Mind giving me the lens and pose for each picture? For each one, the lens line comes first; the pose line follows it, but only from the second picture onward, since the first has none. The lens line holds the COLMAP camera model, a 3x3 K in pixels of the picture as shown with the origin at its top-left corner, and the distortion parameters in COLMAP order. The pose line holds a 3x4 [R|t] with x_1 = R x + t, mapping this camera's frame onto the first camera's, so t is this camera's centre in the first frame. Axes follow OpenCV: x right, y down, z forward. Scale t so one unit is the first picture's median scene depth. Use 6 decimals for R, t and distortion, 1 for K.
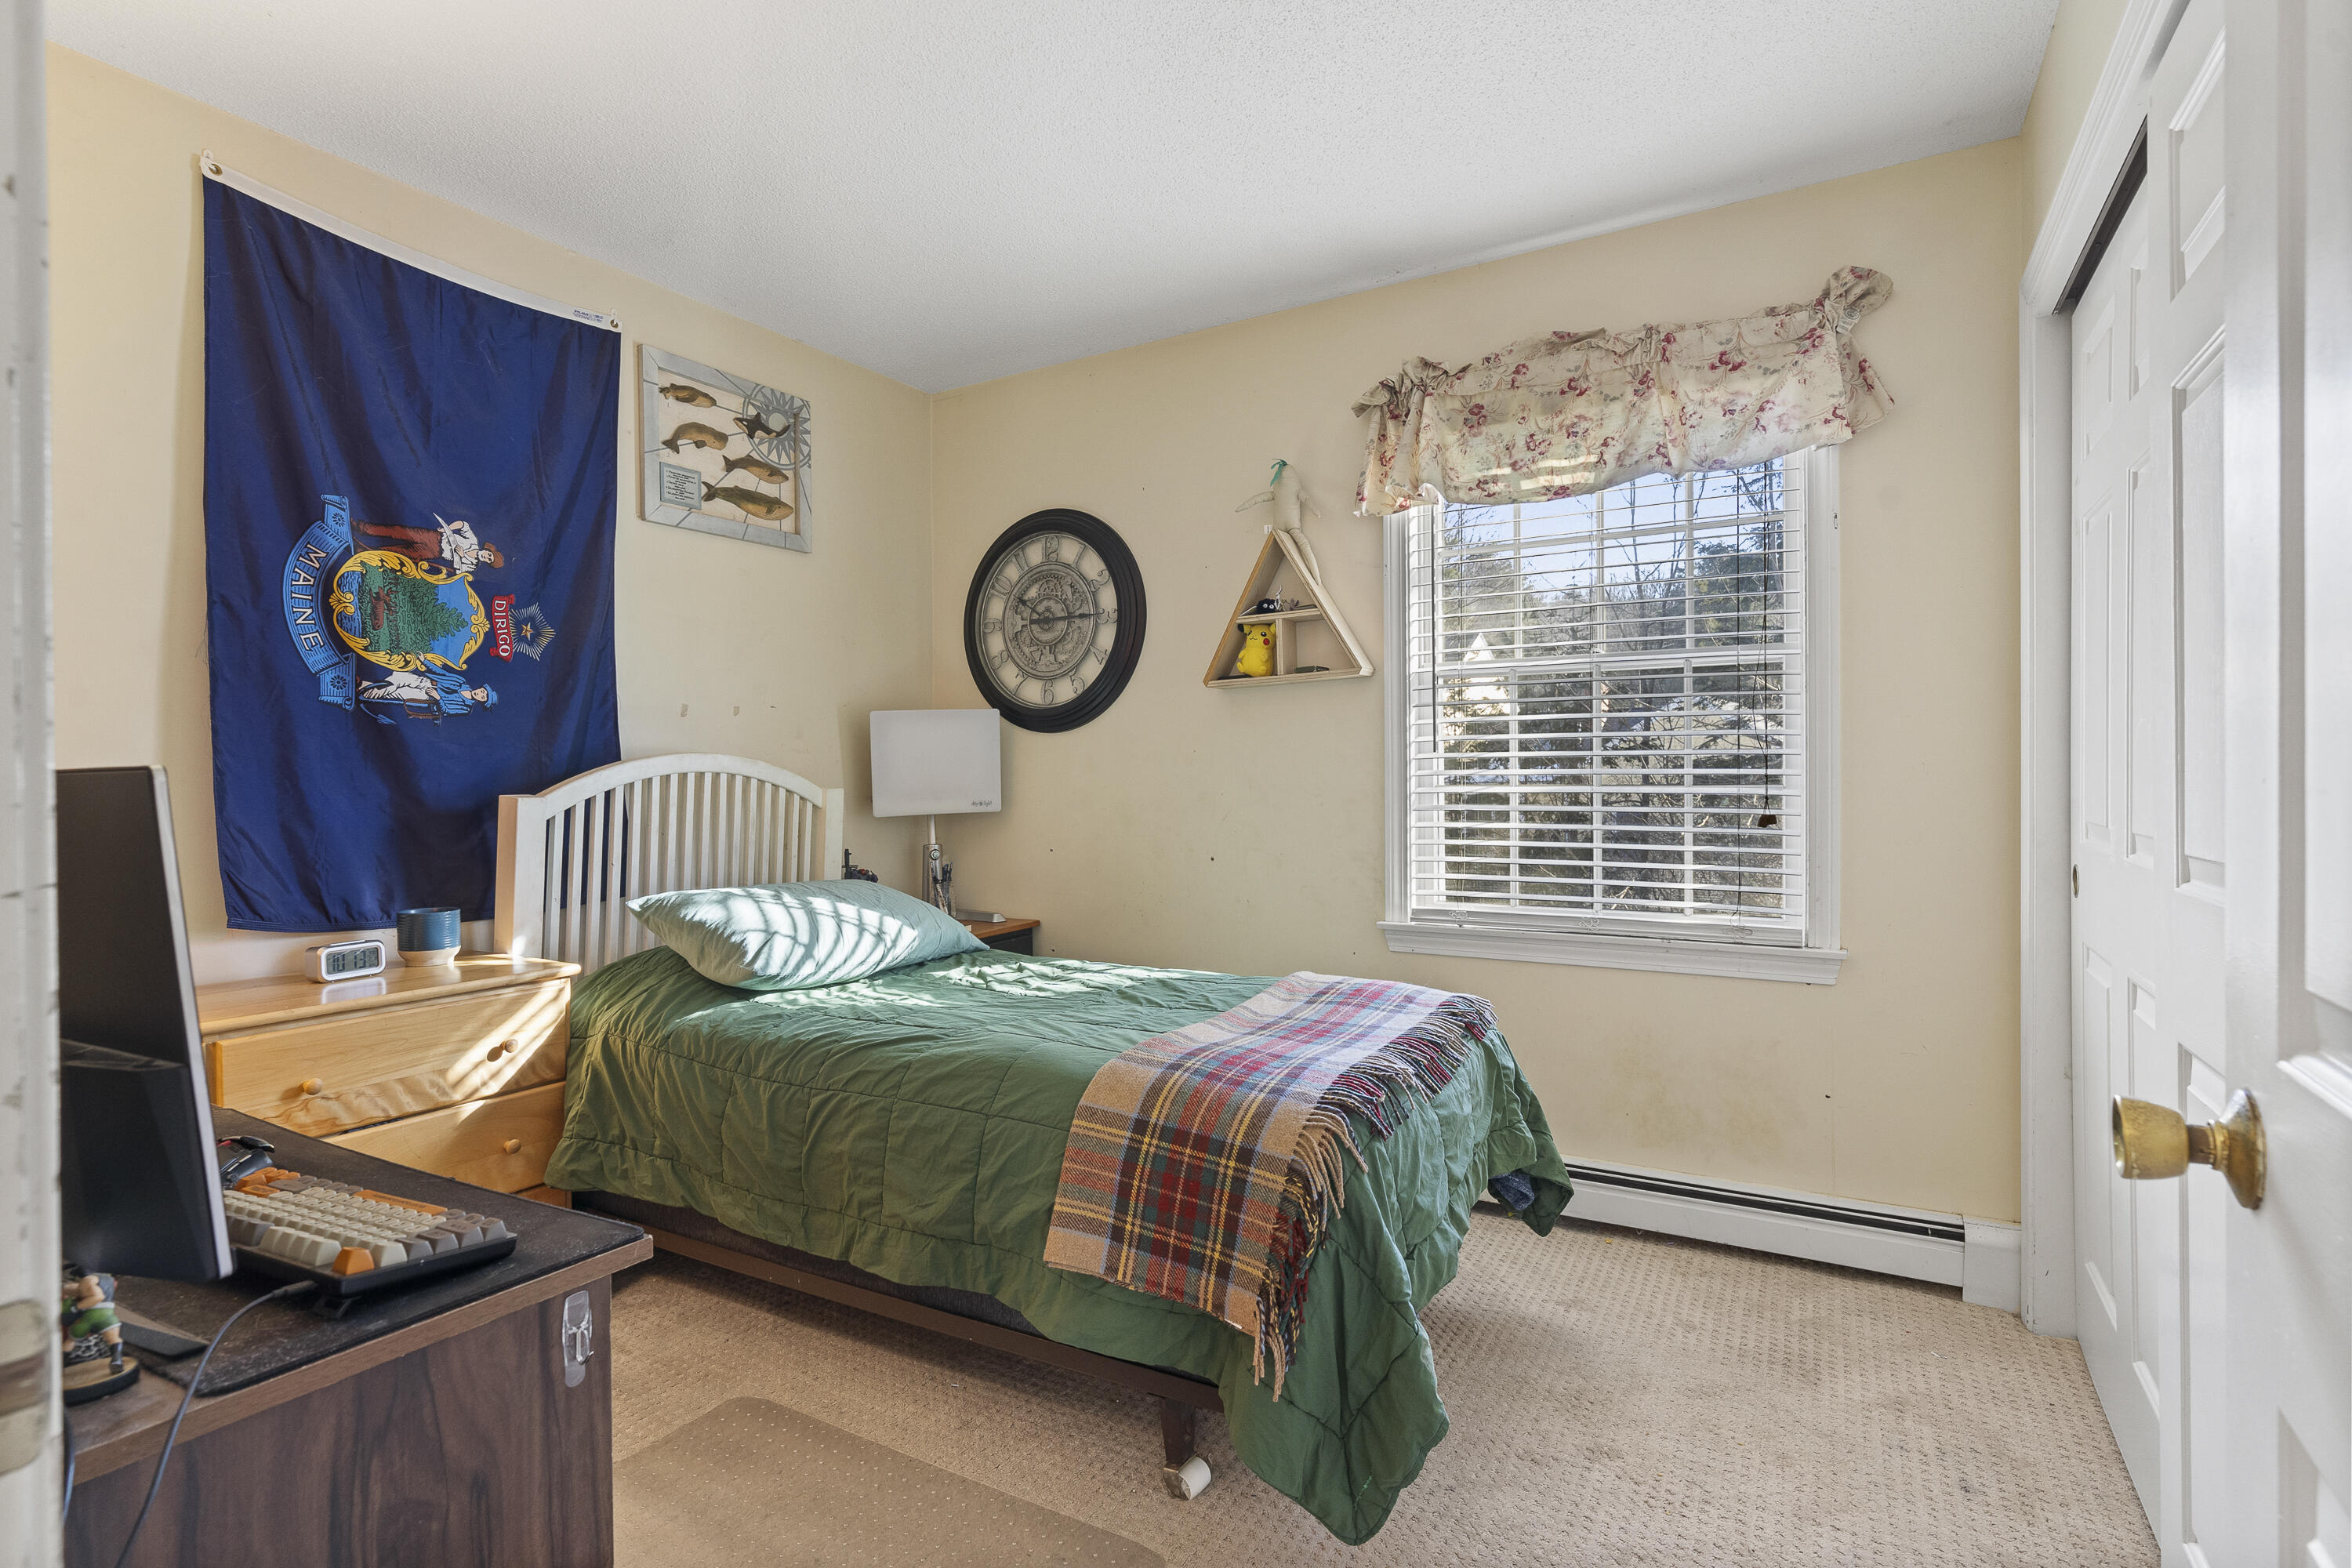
lens RADIAL K [[1135.9, 0, 1179.6], [0, 1135.9, 781.9], [0, 0, 1]] dist [-0.002157, -0.000083]
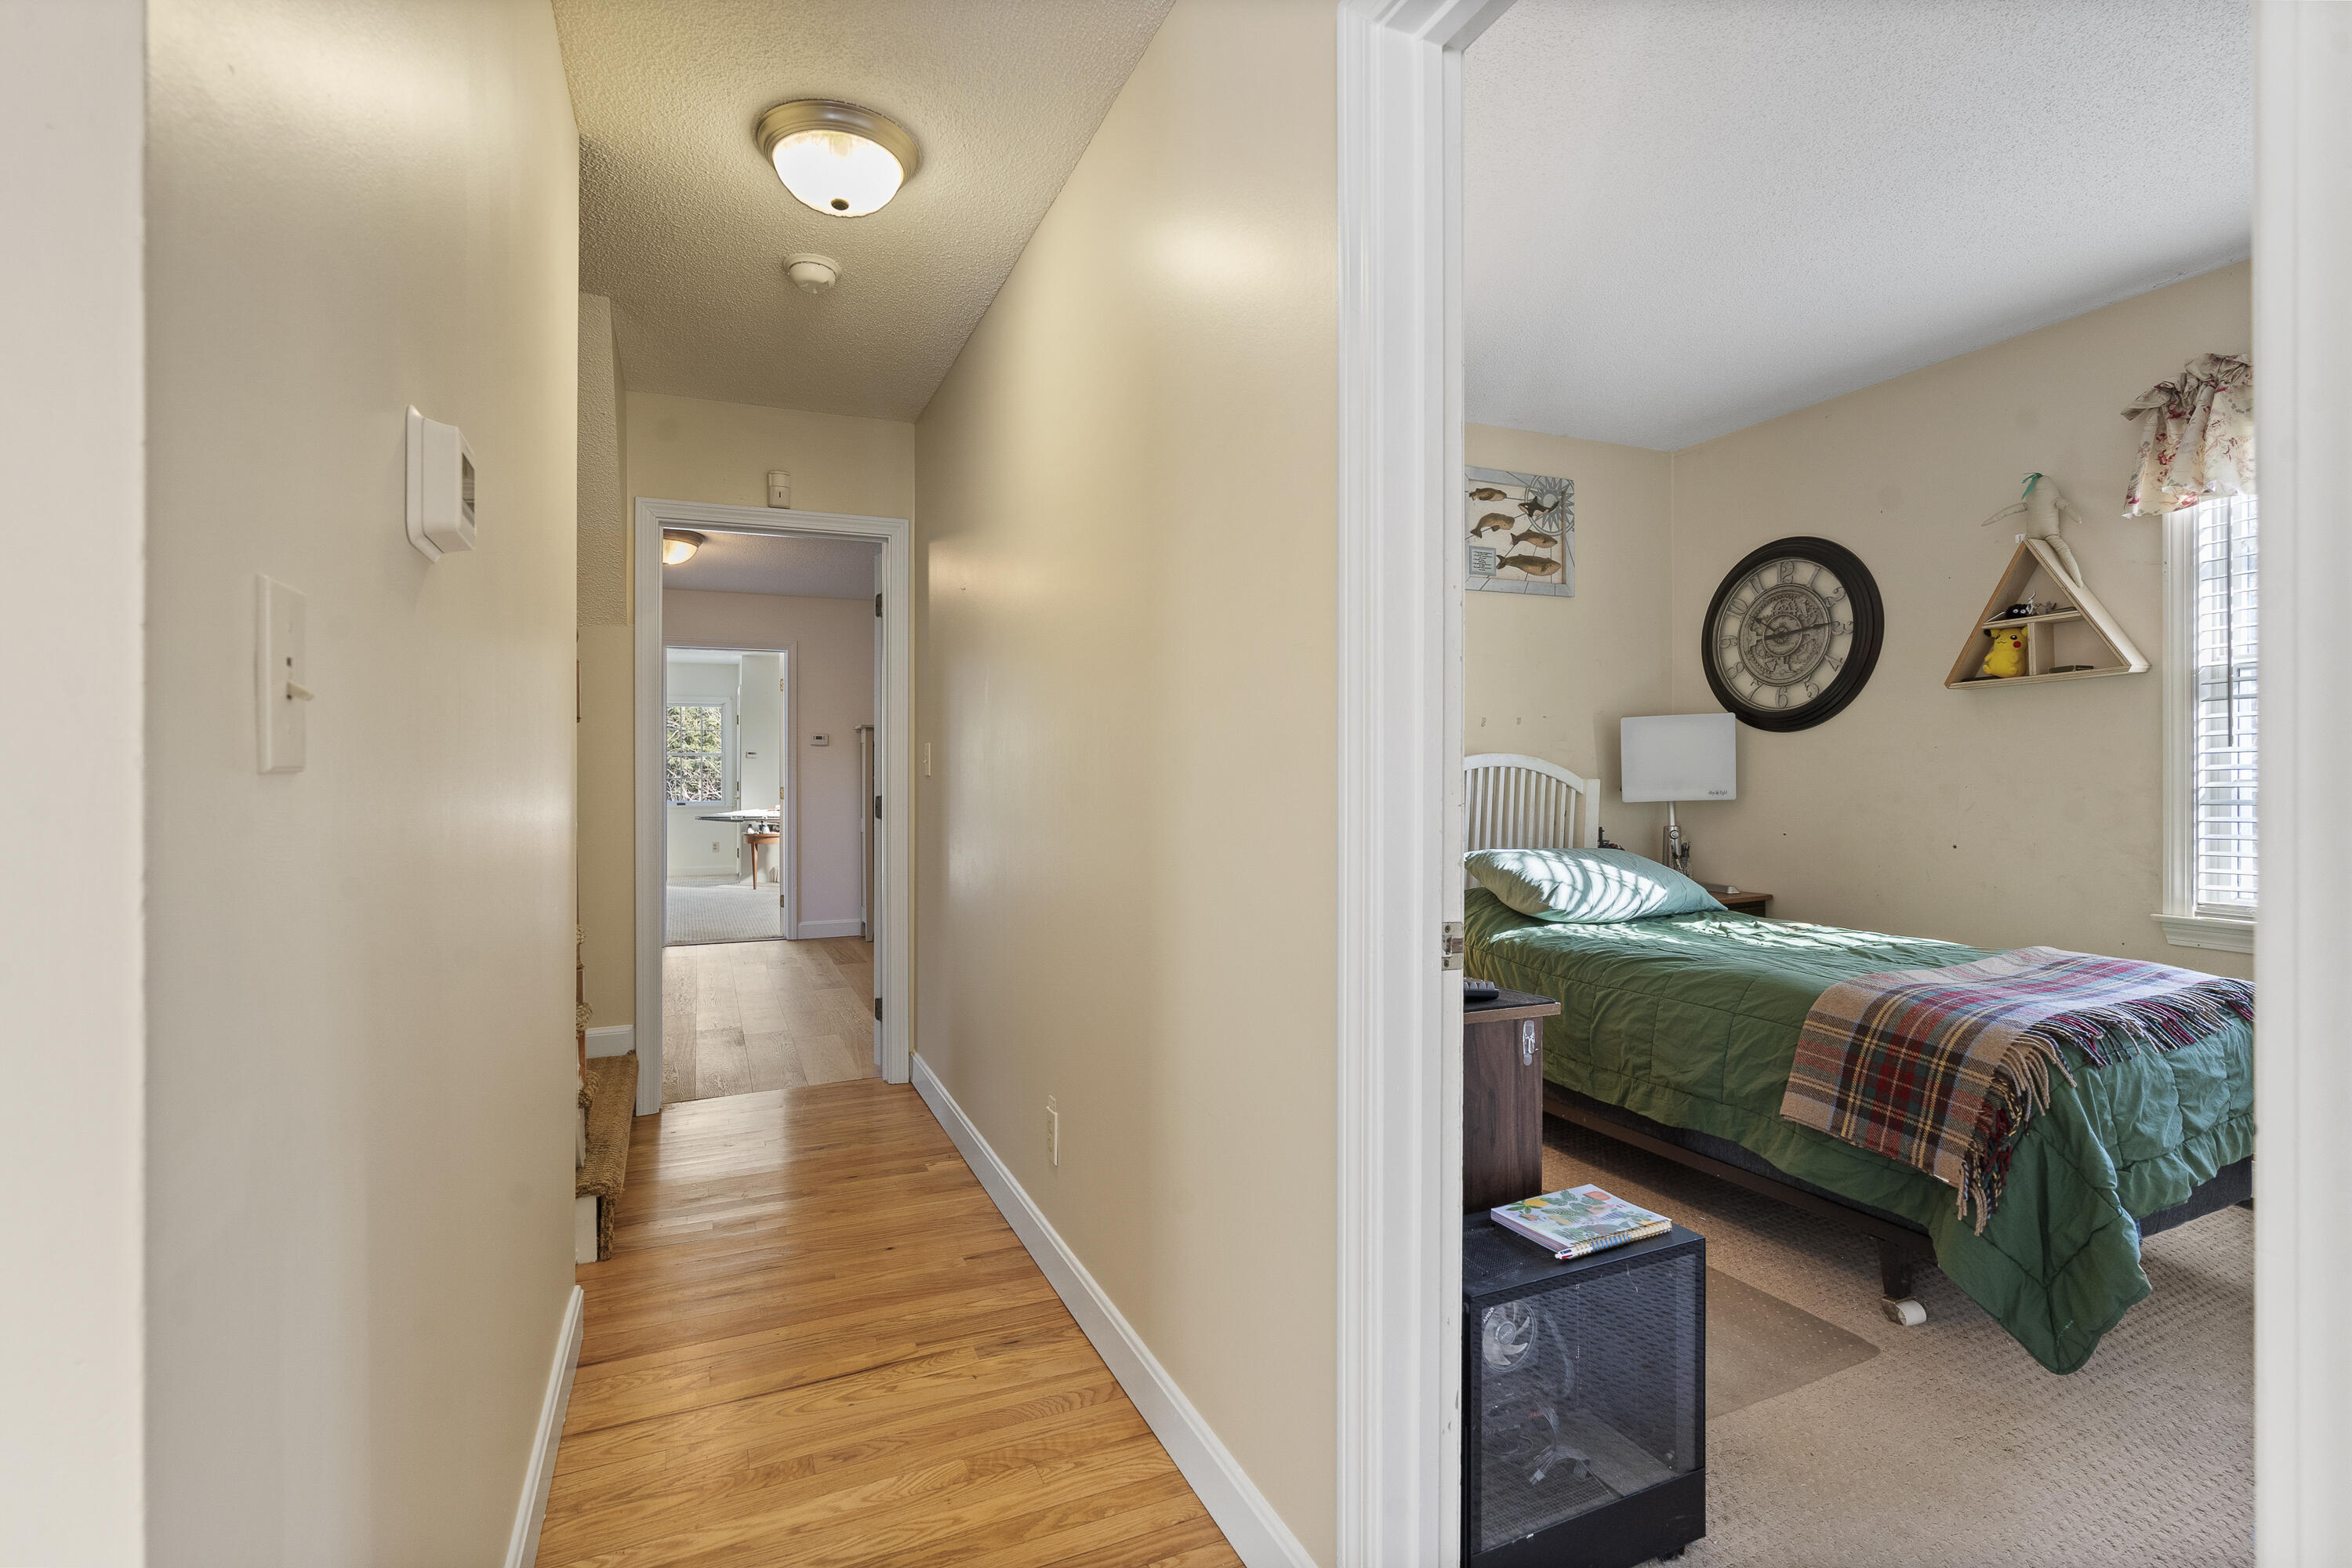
lens RADIAL K [[1072.4, 0, 1168.4], [0, 1072.4, 779.1], [0, 0, 1]] dist [-0.006155, 0.001877]
pose [[0.807274, 0.006995, -0.590136, 0.032858], [-0.003771, 0.999970, 0.006695, -0.000494], [0.590165, -0.003179, 0.807276, -0.354744]]
